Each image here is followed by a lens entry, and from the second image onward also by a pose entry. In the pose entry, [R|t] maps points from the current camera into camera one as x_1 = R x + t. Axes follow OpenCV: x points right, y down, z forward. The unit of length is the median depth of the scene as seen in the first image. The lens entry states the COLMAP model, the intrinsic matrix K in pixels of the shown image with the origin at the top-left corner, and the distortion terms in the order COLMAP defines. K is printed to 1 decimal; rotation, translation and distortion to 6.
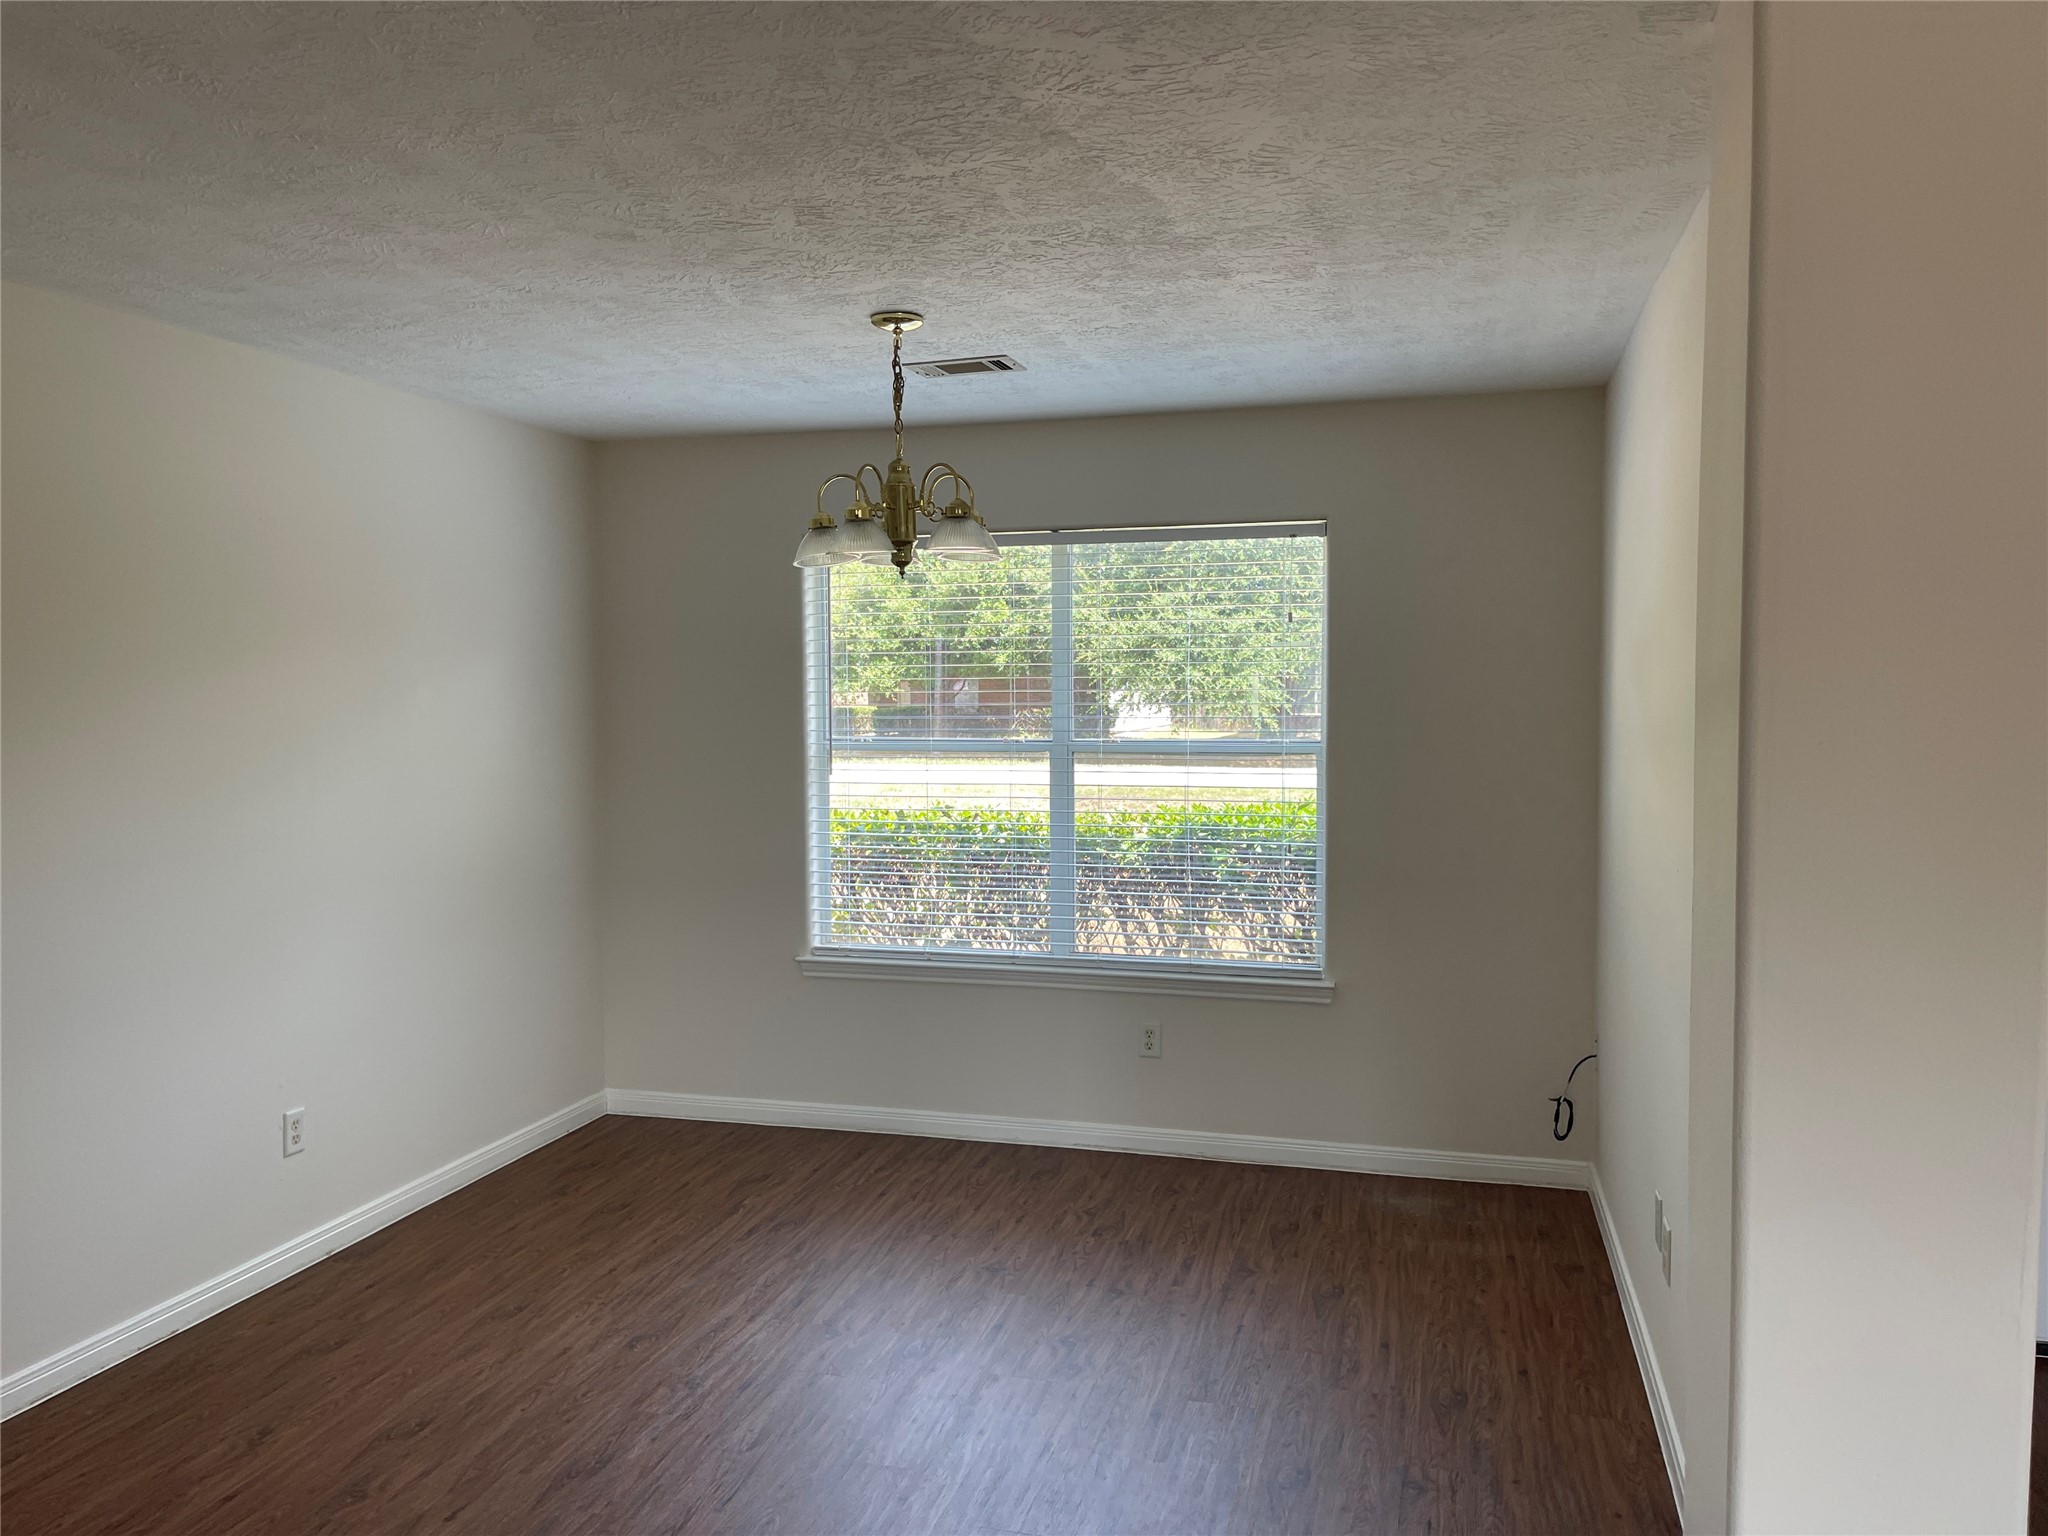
lens RADIAL K [[1542.3, 0, 1019.1], [0, 1542.3, 770.3], [0, 0, 1]] dist [0.032885, -0.035935]
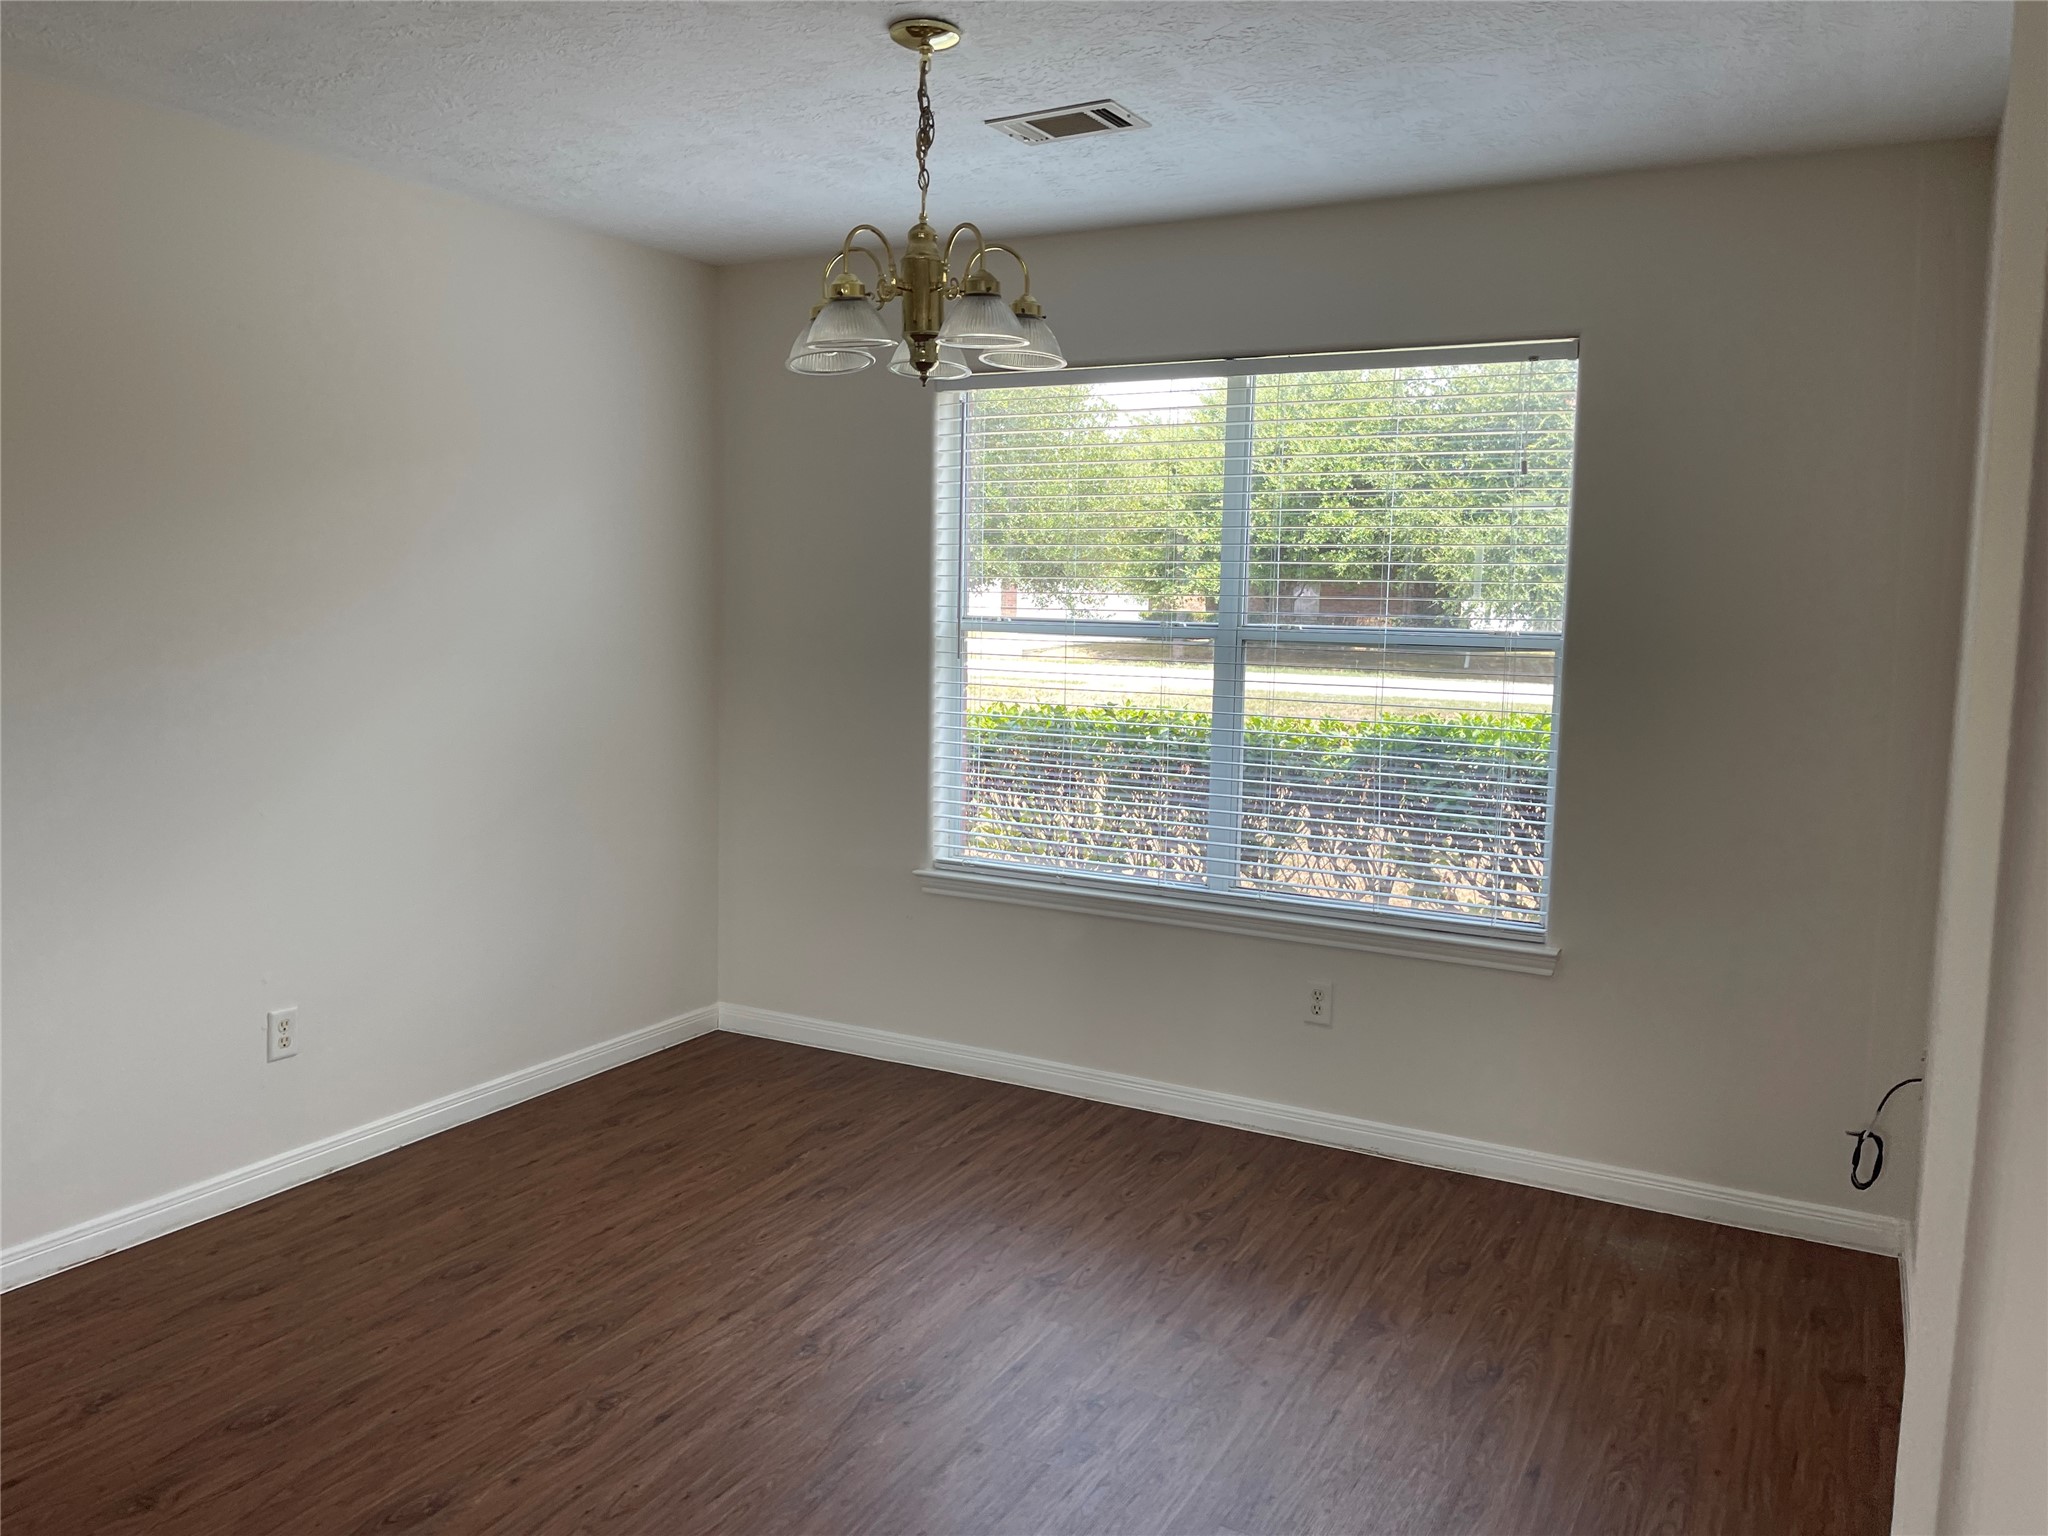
lens RADIAL K [[1542.3, 0, 1032.7], [0, 1542.3, 759.0], [0, 0, 1]] dist [0.032885, -0.035935]
pose [[0.975406, 0.048310, -0.215059, 0.116936], [-0.036923, 0.997711, 0.056655, 0.009721], [0.217303, -0.047321, 0.974956, 0.211894]]
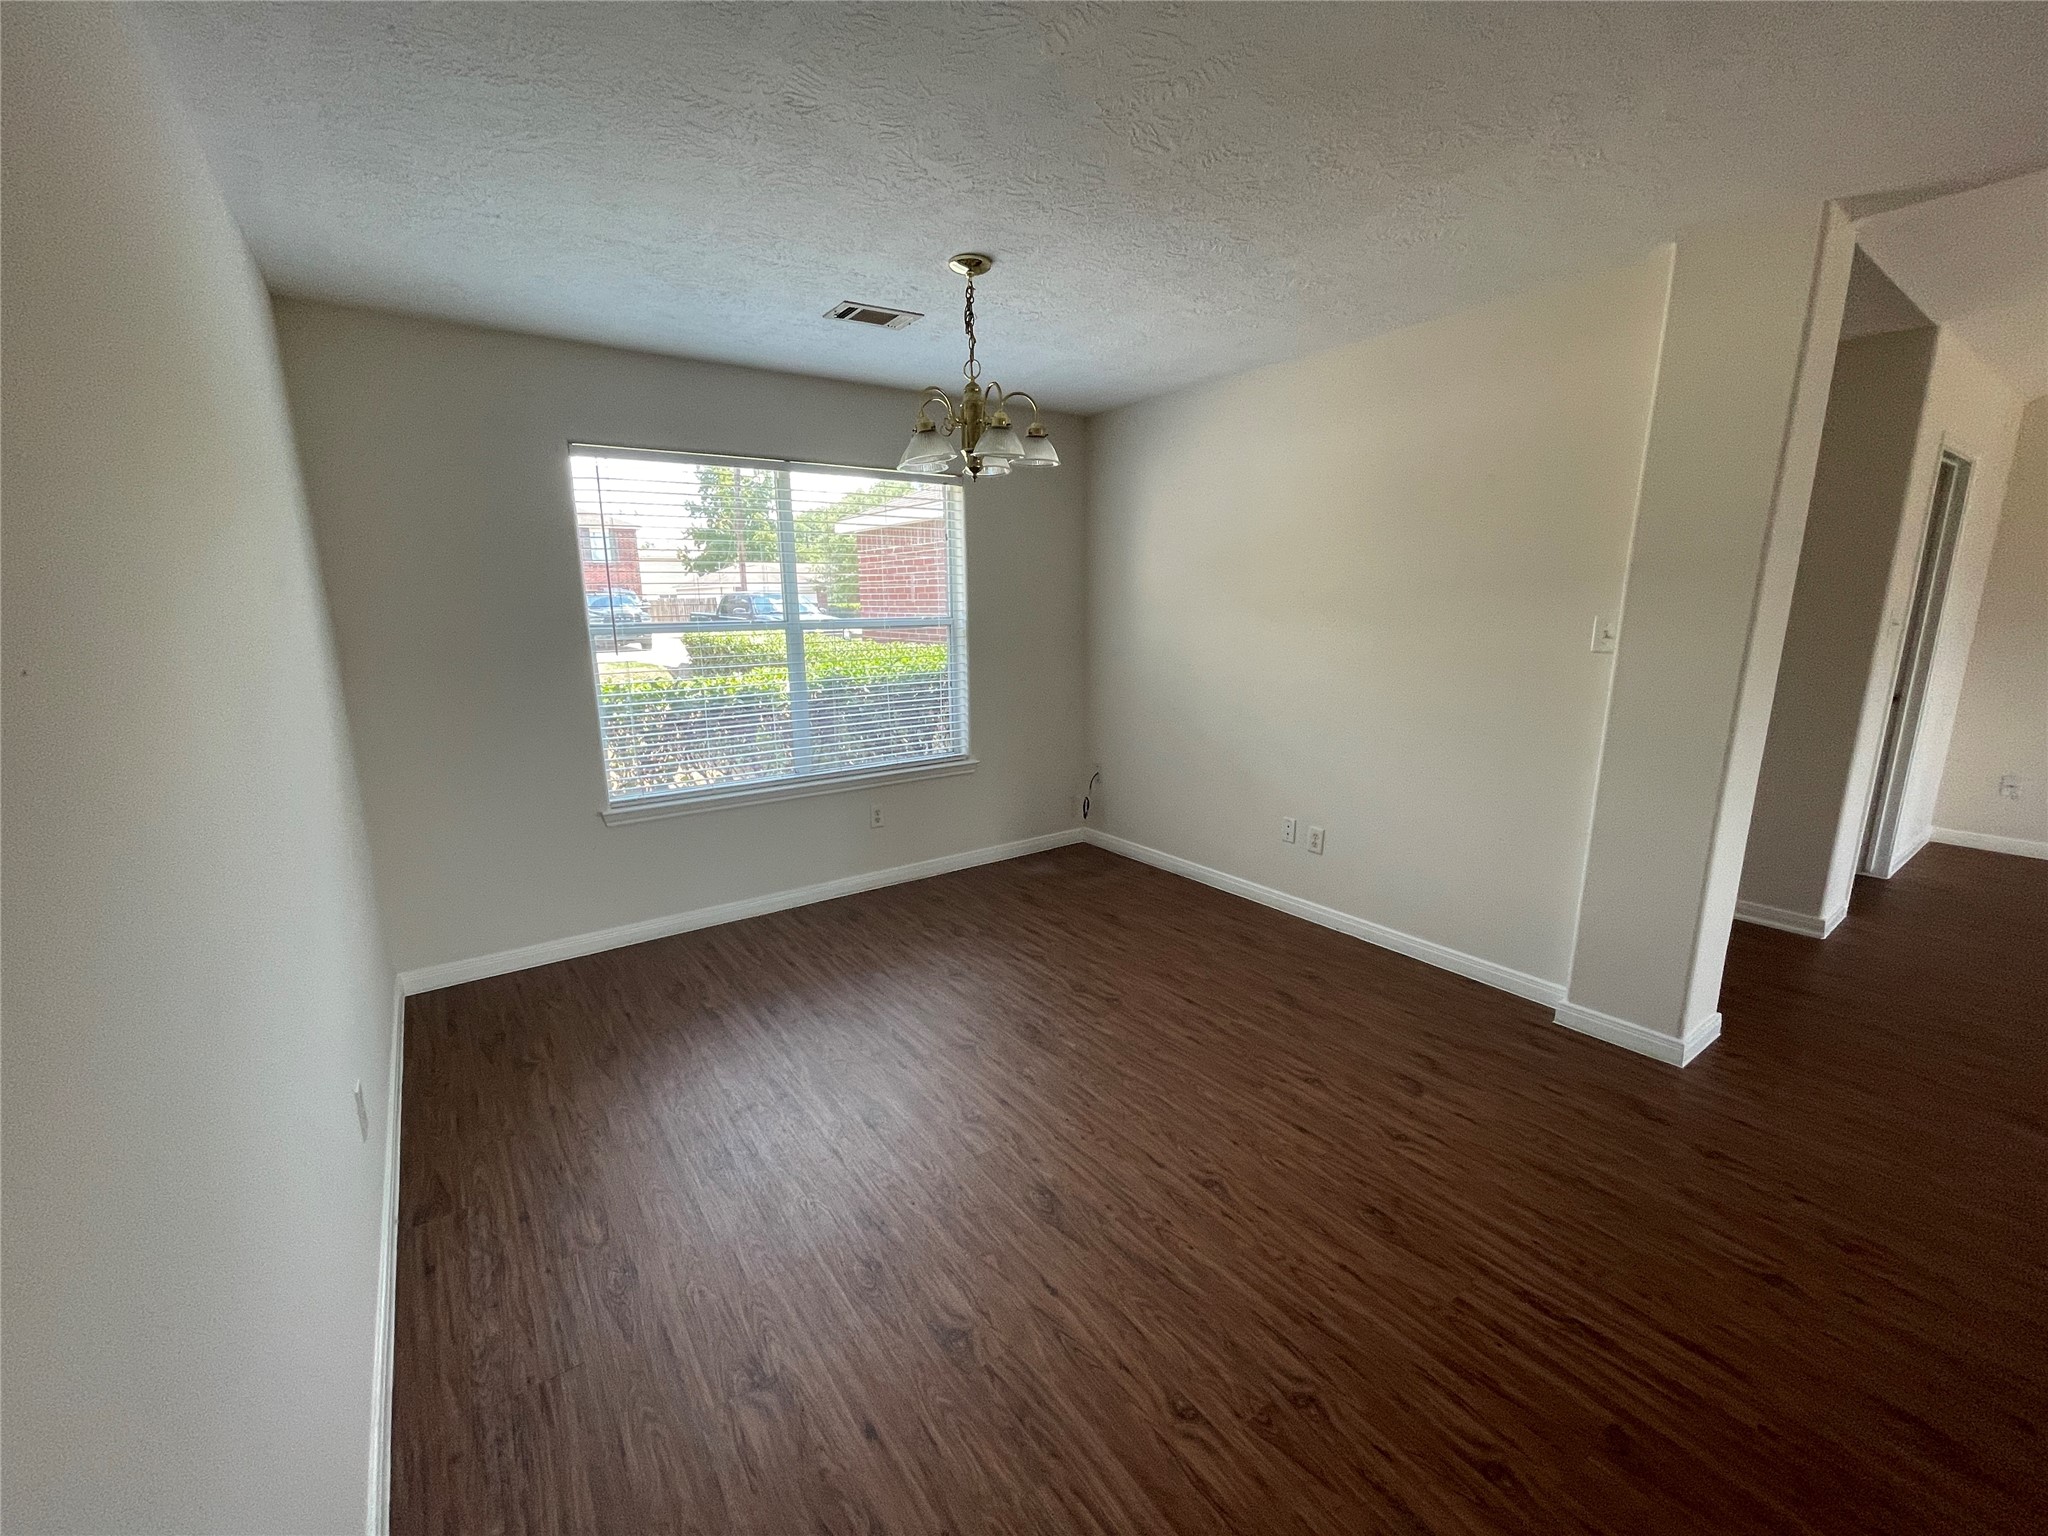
lens RADIAL K [[826.5, 0, 1018.7], [0, 826.5, 773.9], [0, 0, 1]] dist [0.001691, -0.000769]
pose [[0.629117, -0.164200, 0.759770, -0.488933], [0.050186, 0.983975, 0.171099, -0.000655], [-0.775688, -0.069512, 0.627276, 0.412869]]
